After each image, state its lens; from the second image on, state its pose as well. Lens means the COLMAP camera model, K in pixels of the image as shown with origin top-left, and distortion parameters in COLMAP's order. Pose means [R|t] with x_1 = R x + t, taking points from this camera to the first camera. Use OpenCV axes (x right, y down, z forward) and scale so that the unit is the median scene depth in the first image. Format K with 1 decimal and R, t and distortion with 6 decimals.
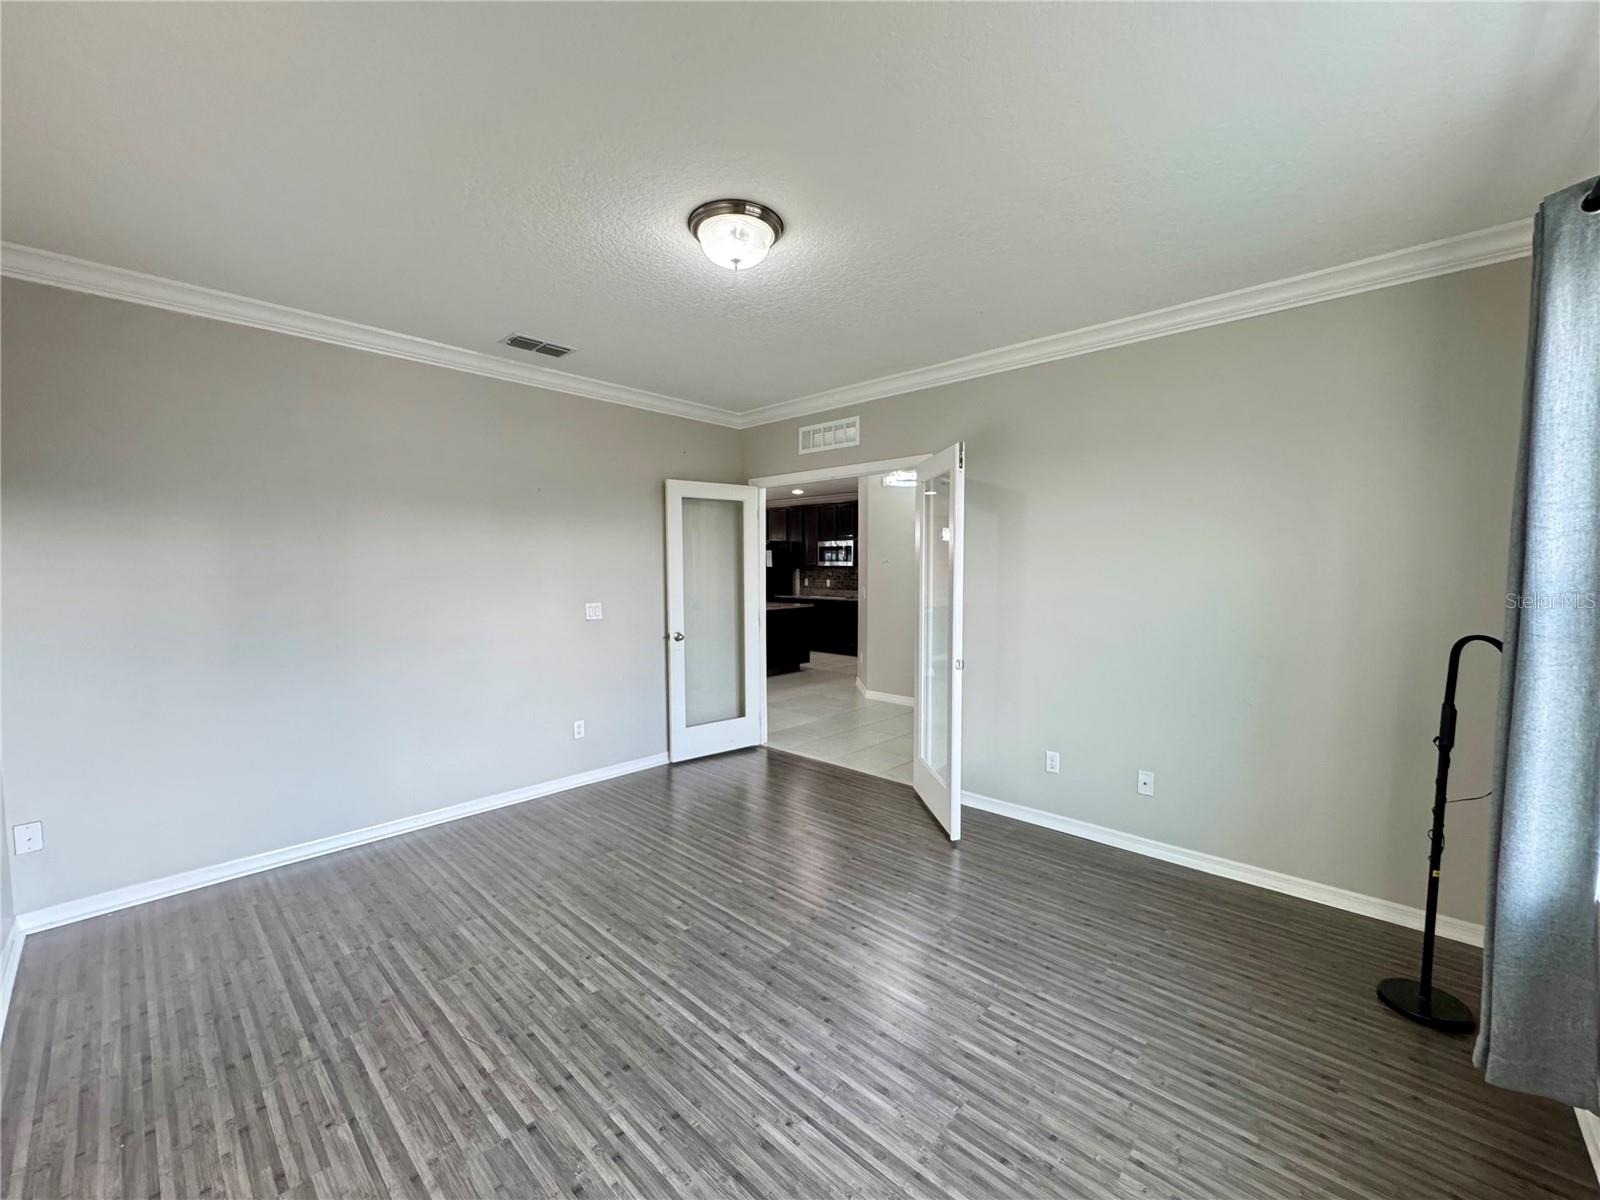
lens RADIAL K [[646.7, 0, 794.3], [0, 646.7, 605.8], [0, 0, 1]] dist [0.002605, 0.000924]
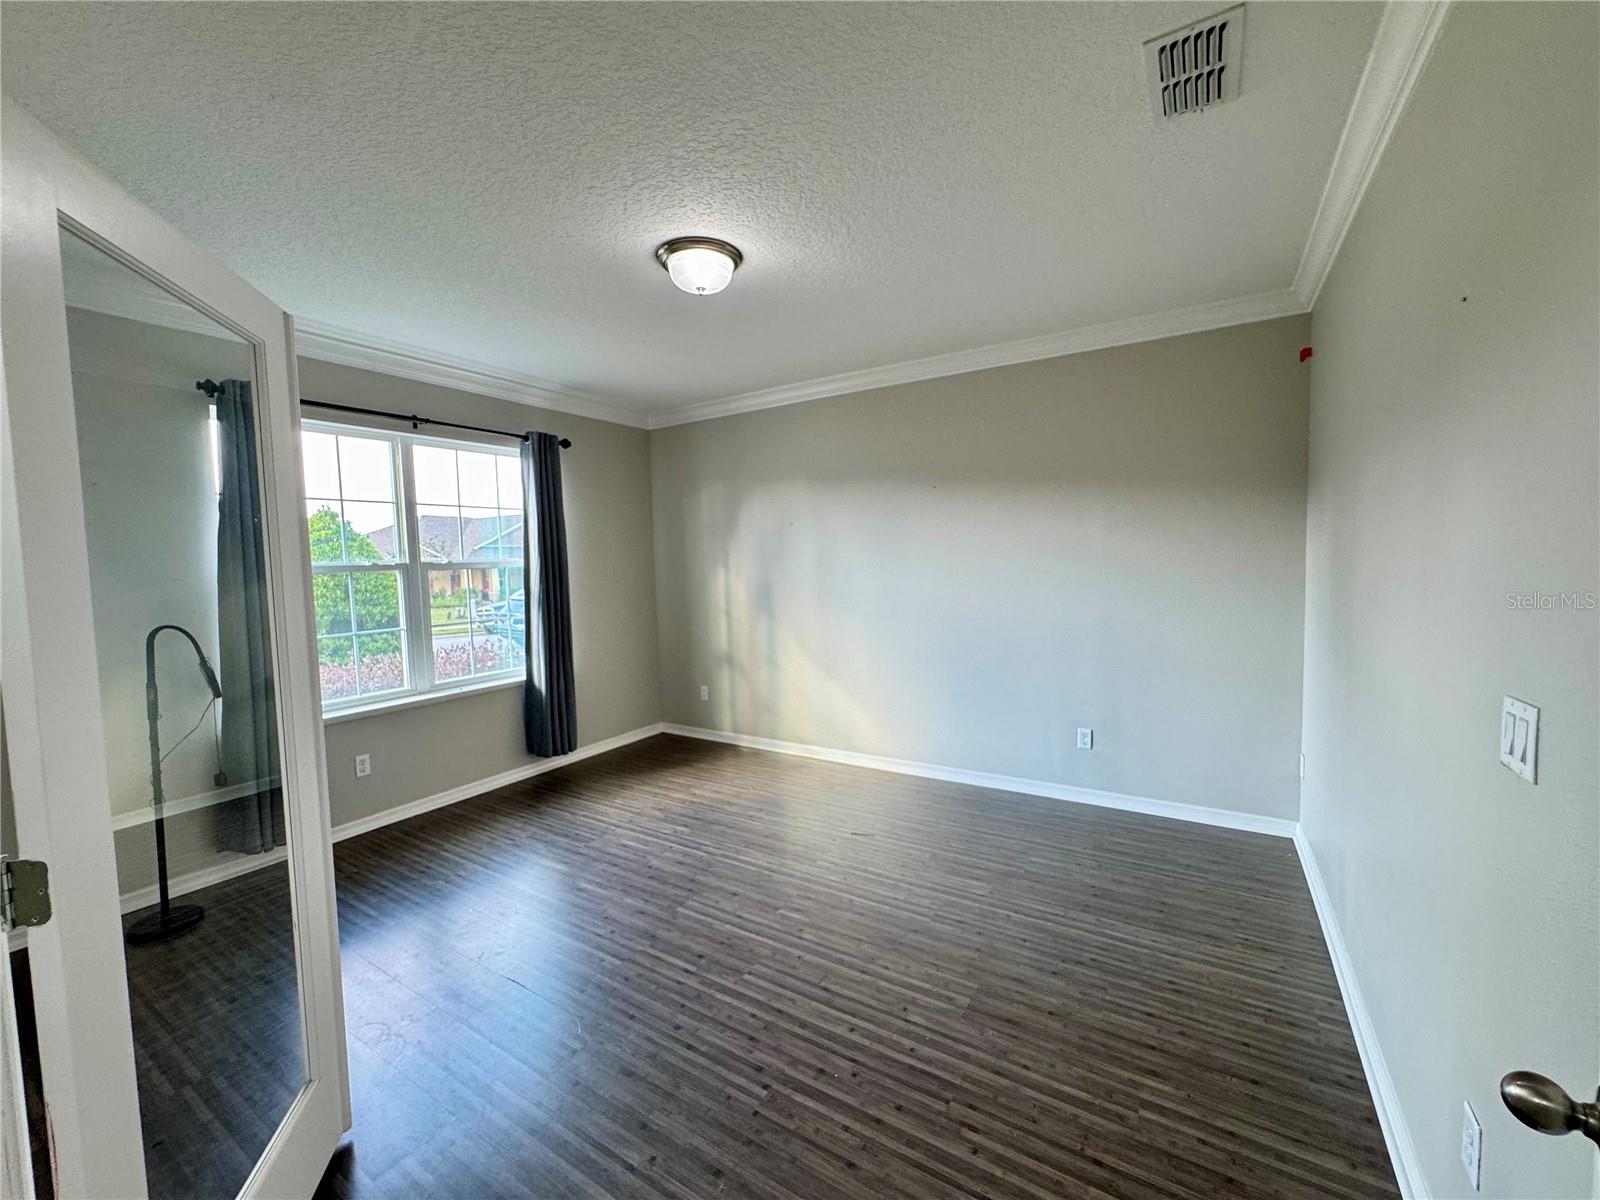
lens RADIAL K [[646.7, 0, 798.2], [0, 646.7, 604.0], [0, 0, 1]] dist [0.002605, 0.000924]
pose [[-0.980807, 0.042636, -0.190264, -0.022130], [0.017392, 0.991041, 0.132422, -0.138155], [0.194205, 0.126572, -0.972761, 2.164866]]
